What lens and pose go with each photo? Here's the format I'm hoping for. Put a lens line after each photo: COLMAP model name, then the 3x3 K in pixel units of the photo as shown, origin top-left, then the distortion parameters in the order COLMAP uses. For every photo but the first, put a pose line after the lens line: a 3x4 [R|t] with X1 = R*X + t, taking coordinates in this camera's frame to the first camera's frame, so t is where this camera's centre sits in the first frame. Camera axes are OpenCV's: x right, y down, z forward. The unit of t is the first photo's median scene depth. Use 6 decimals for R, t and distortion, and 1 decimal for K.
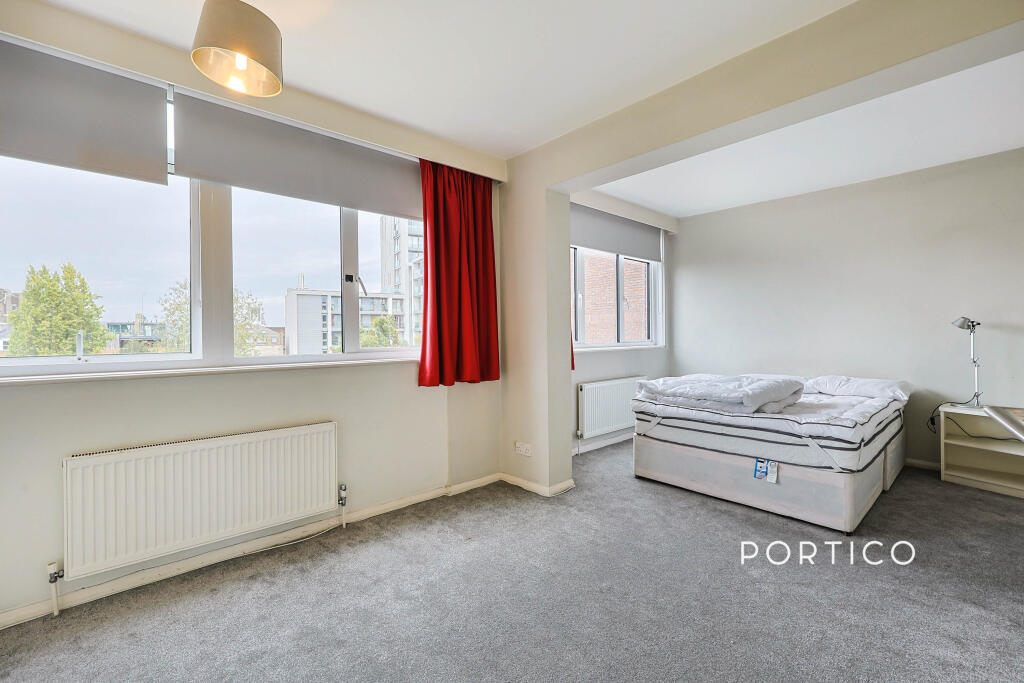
lens RADIAL K [[440.8, 0, 506.5], [0, 440.8, 331.8], [0, 0, 1]] dist [-0.001445, 0.000275]
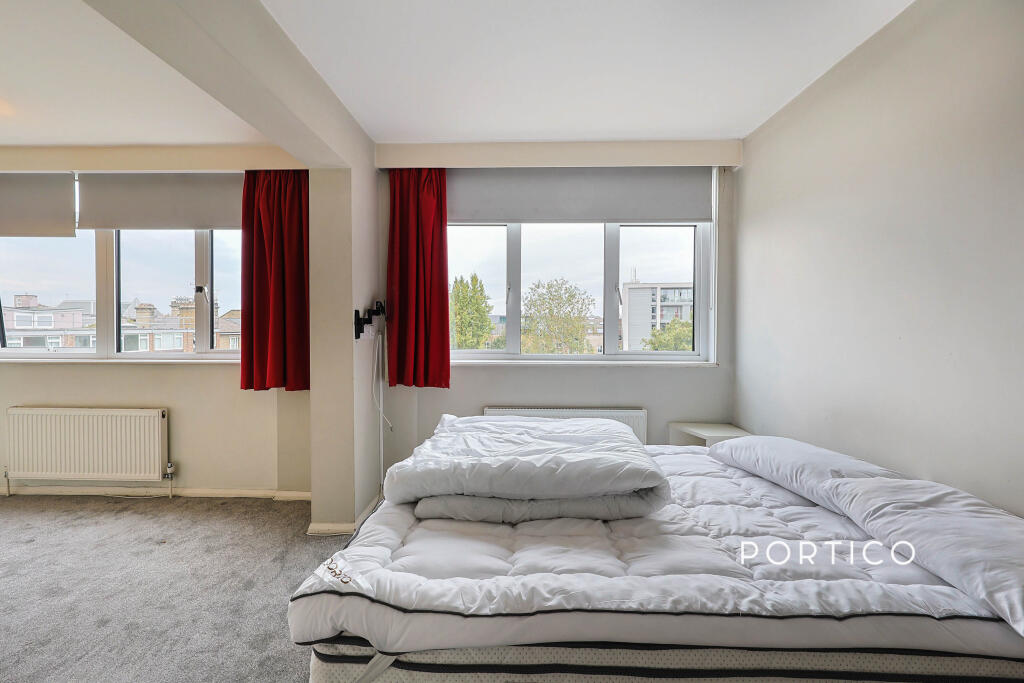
lens RADIAL K [[440.8, 0, 506.5], [0, 440.8, 331.8], [0, 0, 1]] dist [-0.001445, 0.000275]
pose [[0.725058, 0.021159, -0.688363, 0.960011], [-0.007155, 0.999705, 0.023193, -0.039025], [0.688651, -0.011891, 0.724996, 0.658024]]
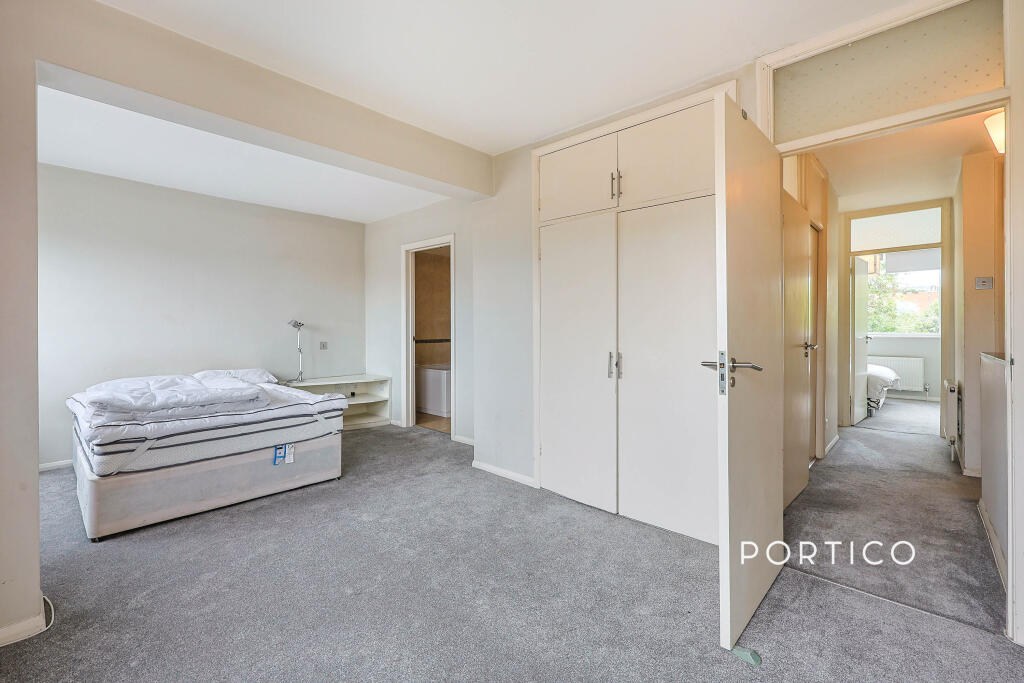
lens RADIAL K [[440.8, 0, 506.5], [0, 440.8, 331.8], [0, 0, 1]] dist [-0.001445, 0.000275]
pose [[-0.086117, -0.001376, 0.996284, -0.484511], [-0.001148, 0.999999, 0.001282, 0.005011], [-0.996284, -0.001033, -0.086119, 0.469990]]
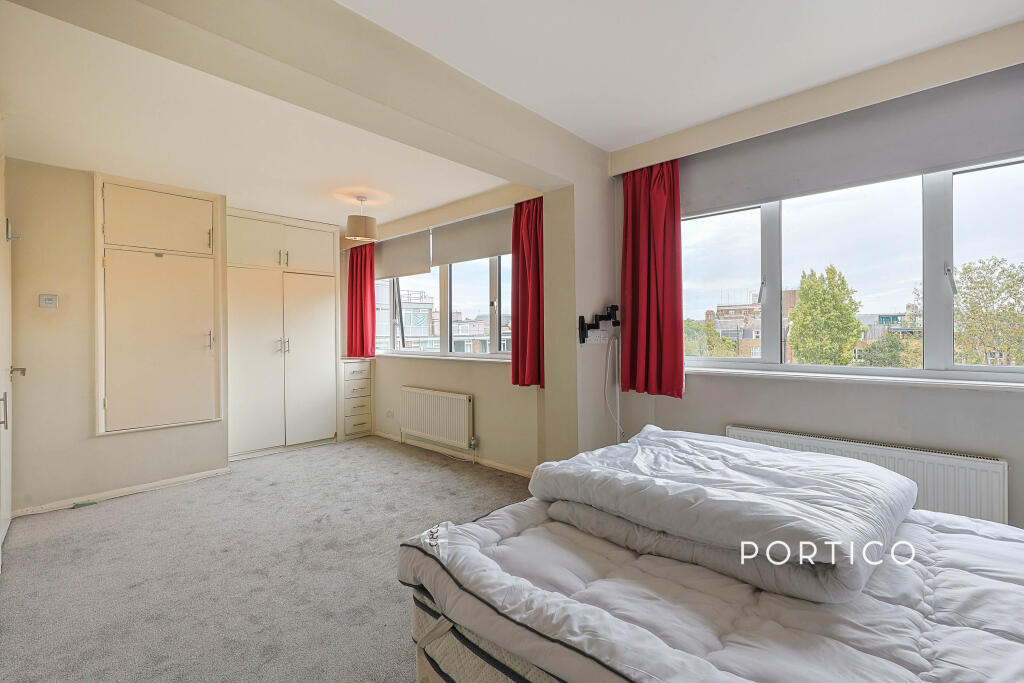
lens RADIAL K [[440.8, 0, 506.5], [0, 440.8, 331.8], [0, 0, 1]] dist [-0.001445, 0.000275]
pose [[0.093232, 0.008236, -0.995610, 1.045477], [0.012535, 0.999877, 0.009446, -0.037661], [0.995566, -0.013360, 0.093117, 0.838946]]
